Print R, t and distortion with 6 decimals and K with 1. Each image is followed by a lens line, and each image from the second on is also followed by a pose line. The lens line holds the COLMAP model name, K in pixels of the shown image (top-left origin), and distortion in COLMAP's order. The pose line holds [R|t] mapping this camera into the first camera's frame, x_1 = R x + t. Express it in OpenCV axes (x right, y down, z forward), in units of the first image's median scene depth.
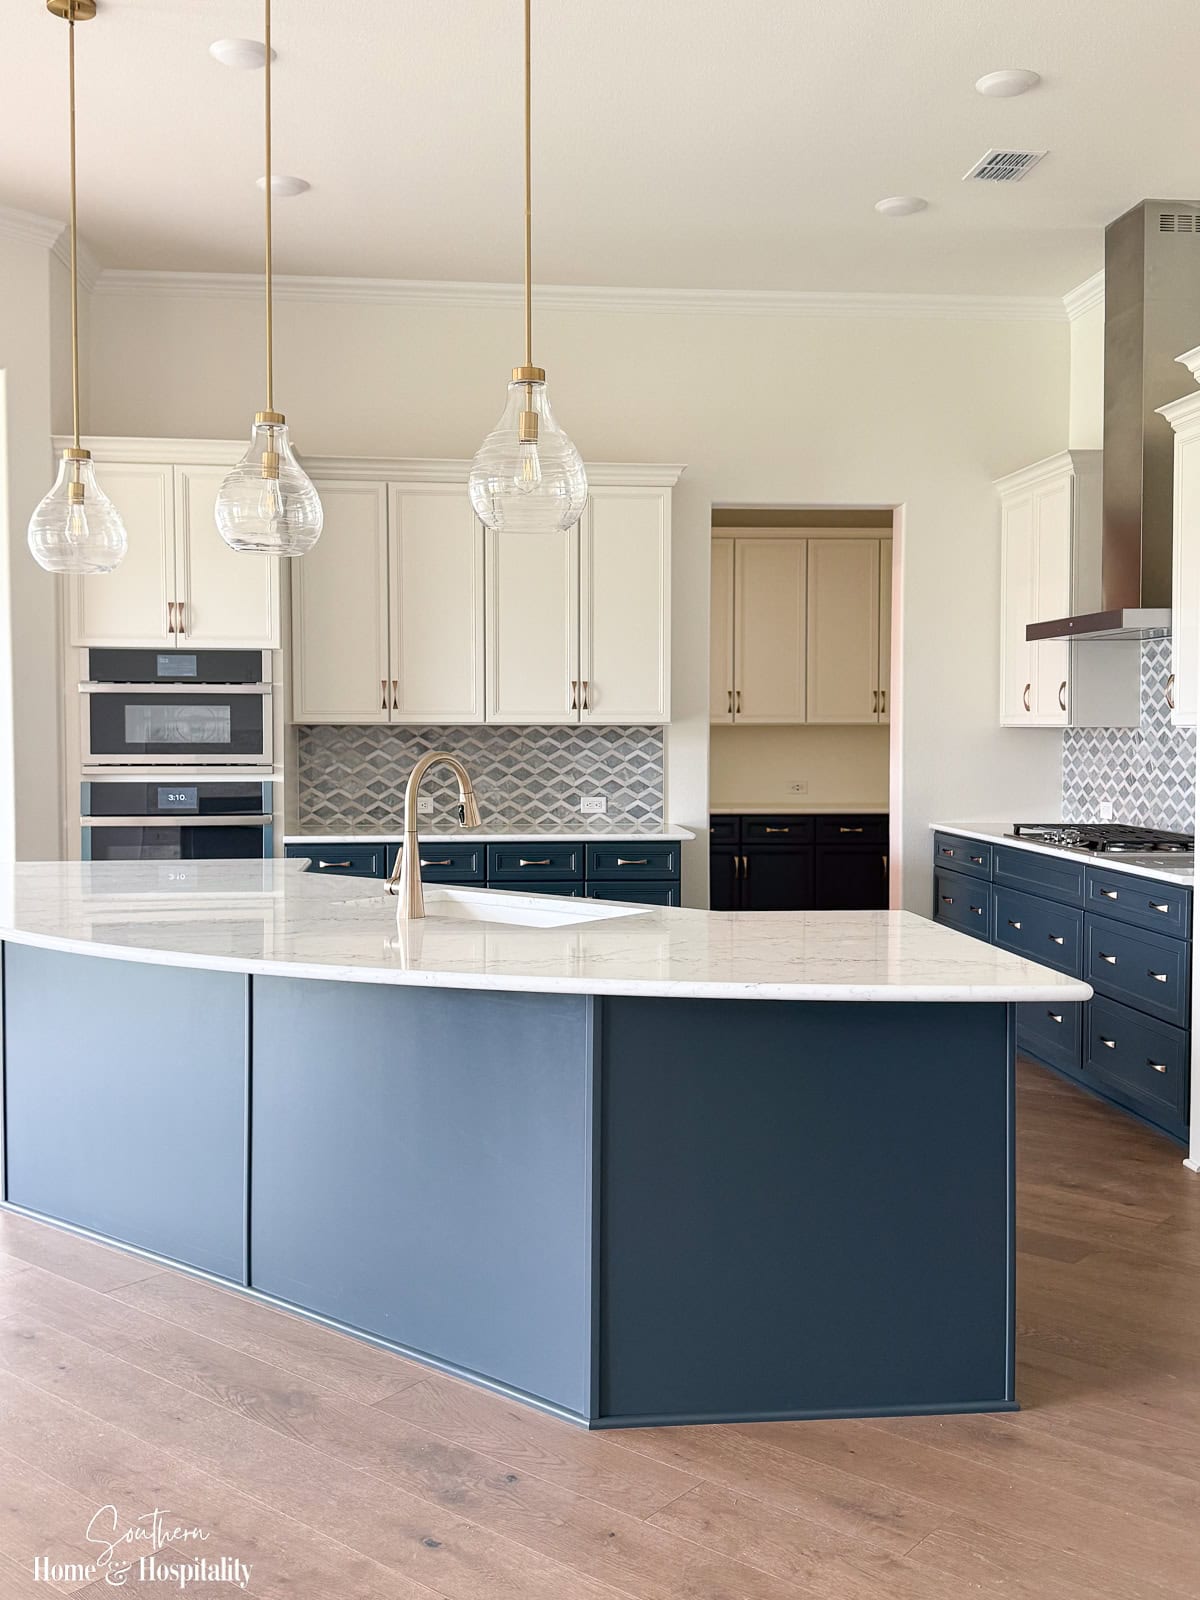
lens RADIAL K [[1541.3, 0, 609.8], [0, 1541.3, 785.2], [0, 0, 1]] dist [0.201303, -0.481164]
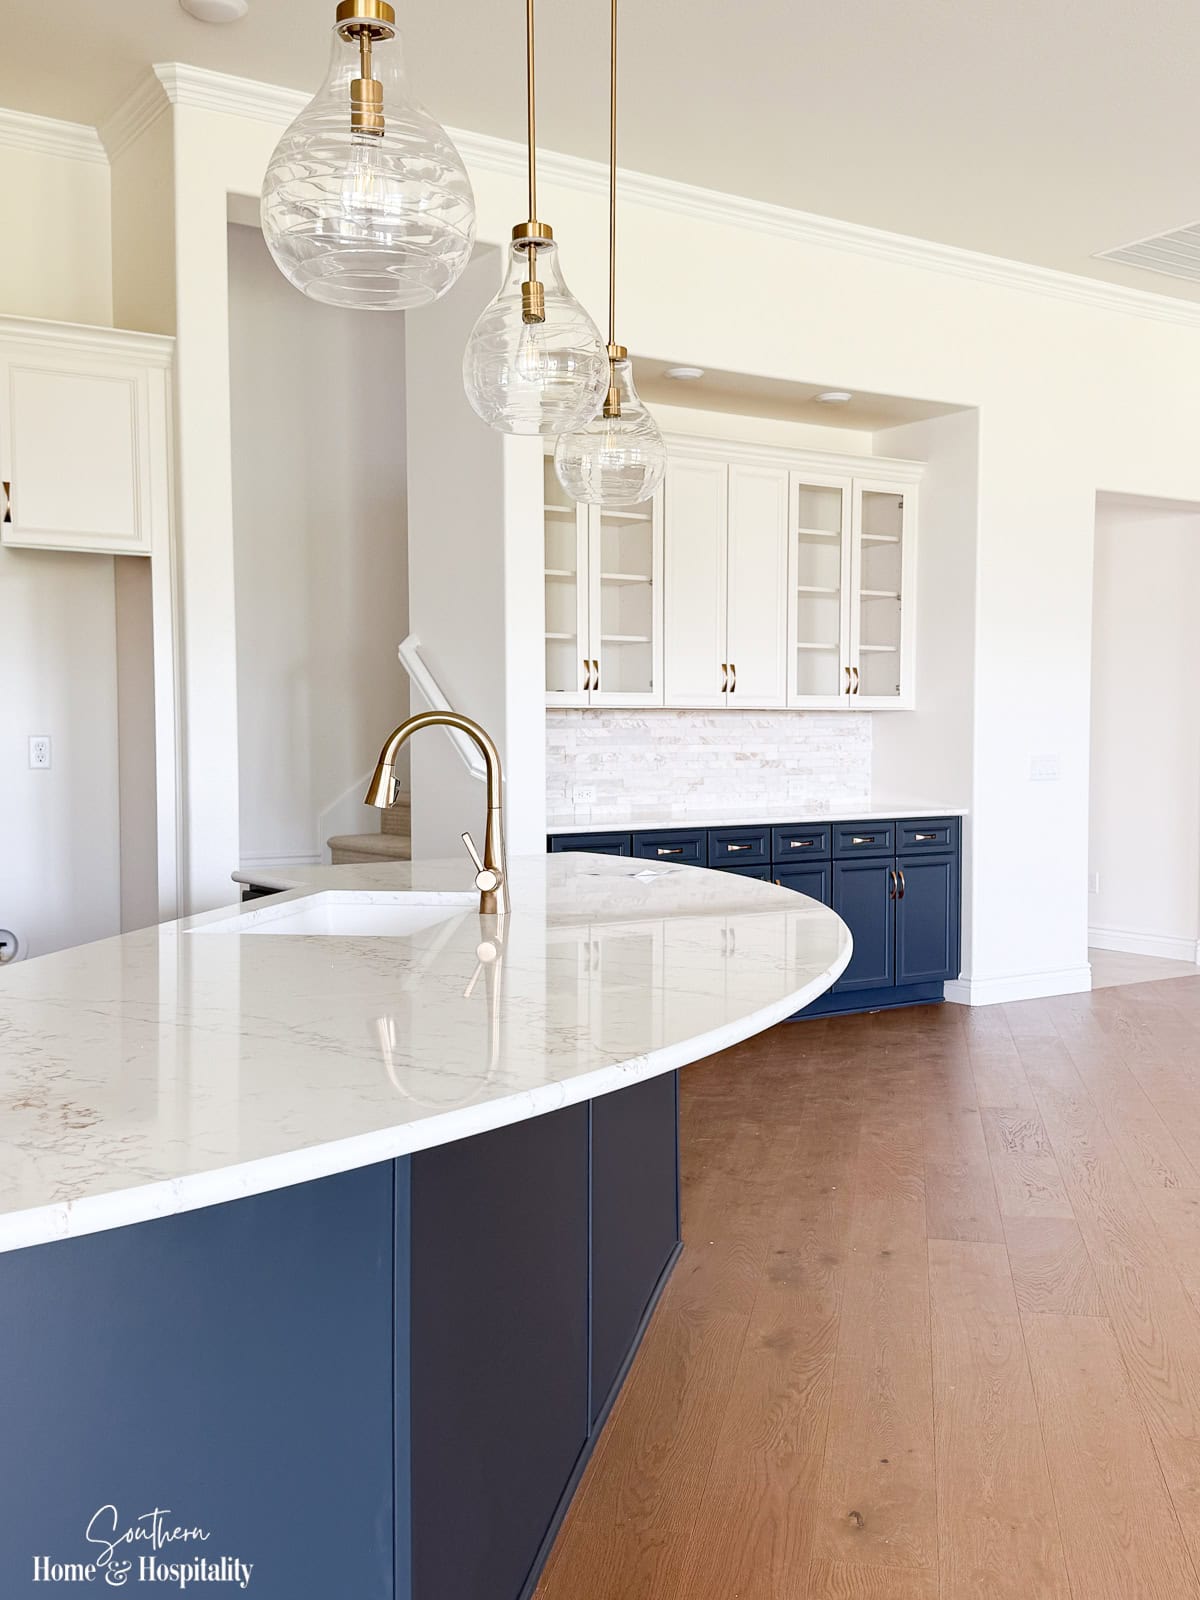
lens RADIAL K [[1541.3, 0, 609.8], [0, 1541.3, 785.2], [0, 0, 1]] dist [0.201303, -0.481164]
pose [[-0.487181, -0.042891, 0.872247, -1.115366], [0.026740, 0.997592, 0.063990, -0.056871], [-0.872892, 0.054498, -0.484861, 1.694669]]
